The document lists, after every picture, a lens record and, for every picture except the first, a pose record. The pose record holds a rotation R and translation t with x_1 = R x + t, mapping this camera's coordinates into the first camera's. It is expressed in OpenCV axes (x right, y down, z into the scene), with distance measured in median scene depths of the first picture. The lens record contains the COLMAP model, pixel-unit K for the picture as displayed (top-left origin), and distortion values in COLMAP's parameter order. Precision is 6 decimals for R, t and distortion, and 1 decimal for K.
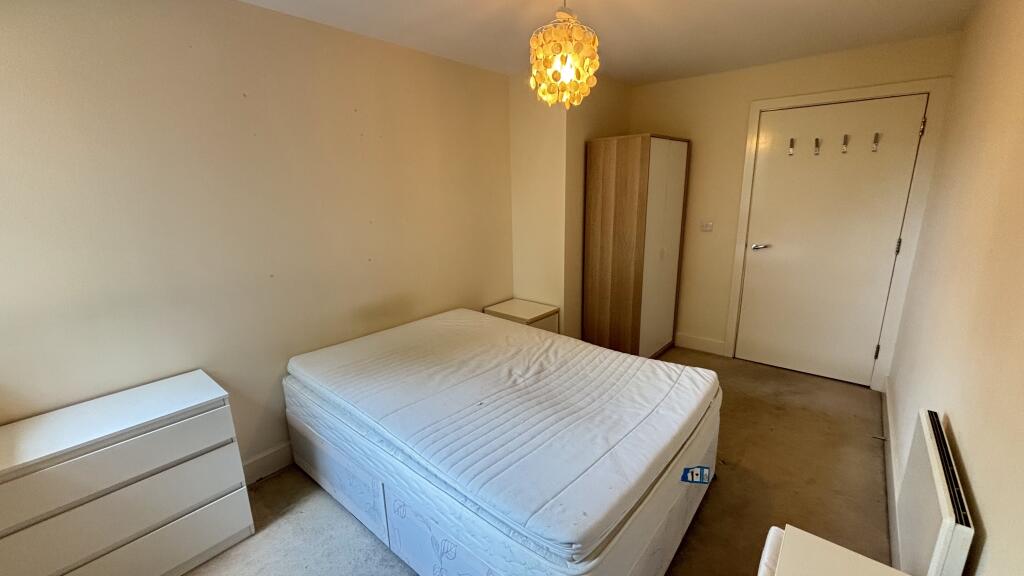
lens RADIAL K [[419.0, 0, 513.7], [0, 419.0, 289.8], [0, 0, 1]] dist [-0.001636, -0.000147]
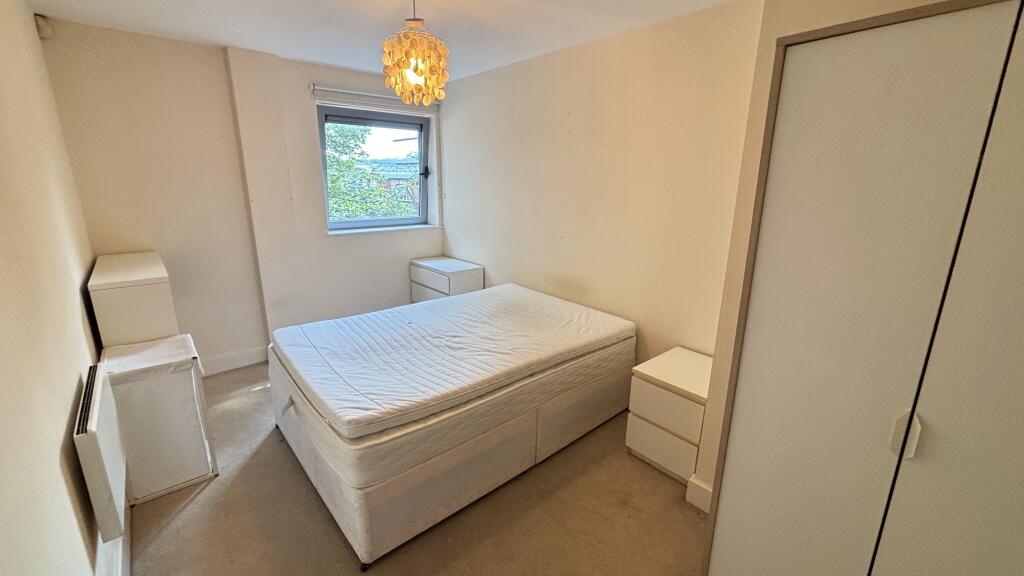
lens RADIAL K [[419.0, 0, 510.5], [0, 419.0, 286.1], [0, 0, 1]] dist [-0.001636, -0.000147]
pose [[-0.175418, 0.262496, -0.948854, 0.985853], [-0.241896, 0.922761, 0.299997, -0.304451], [0.954314, 0.282149, -0.098372, 1.158455]]
